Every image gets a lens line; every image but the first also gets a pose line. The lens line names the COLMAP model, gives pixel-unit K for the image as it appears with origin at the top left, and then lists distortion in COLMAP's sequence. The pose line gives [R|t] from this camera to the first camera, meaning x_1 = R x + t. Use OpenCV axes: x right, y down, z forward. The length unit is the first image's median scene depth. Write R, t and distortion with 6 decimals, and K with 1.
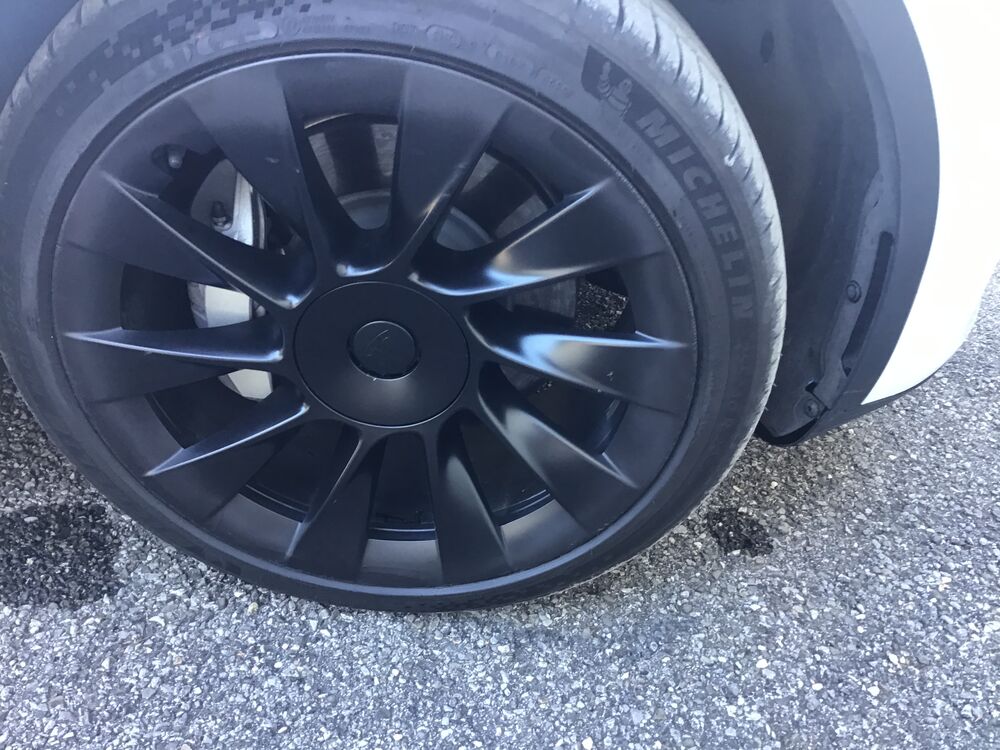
lens RADIAL K [[918.4, 0, 500.0], [0, 918.4, 375.0], [0, 0, 1]] dist [0.104802, -0.231722]
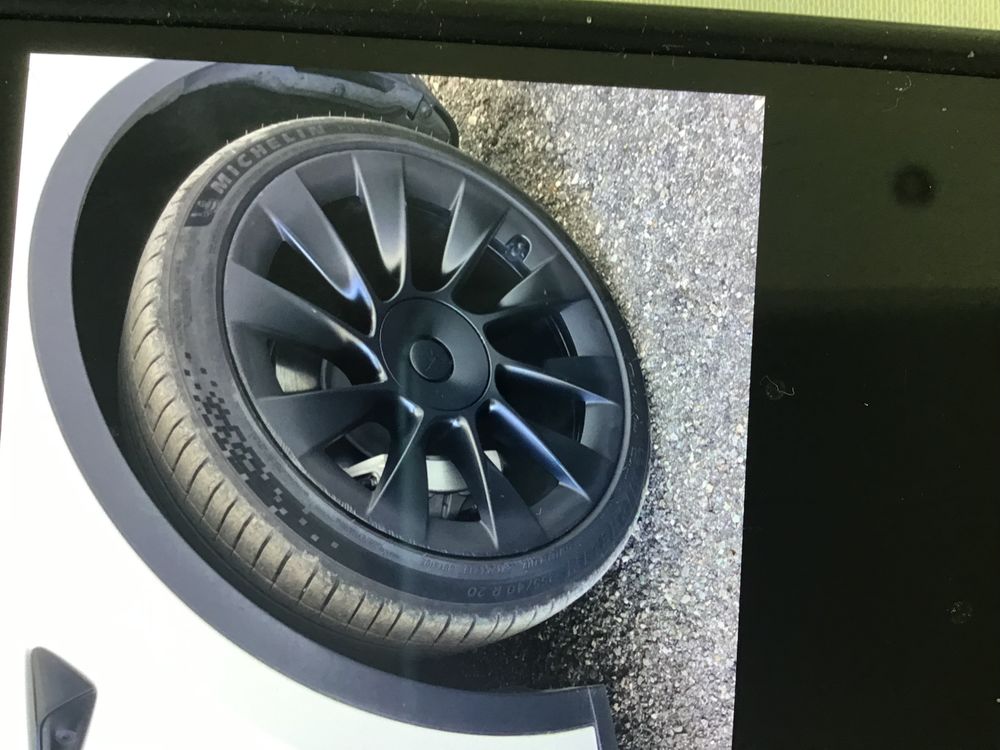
lens RADIAL K [[918.4, 0, 500.0], [0, 918.4, 375.0], [0, 0, 1]] dist [0.104802, -0.231722]
pose [[-0.358870, -0.909332, 0.210540, -0.508071], [0.933356, -0.351472, 0.072904, -0.045724], [0.007705, 0.222672, 0.974863, -0.363927]]
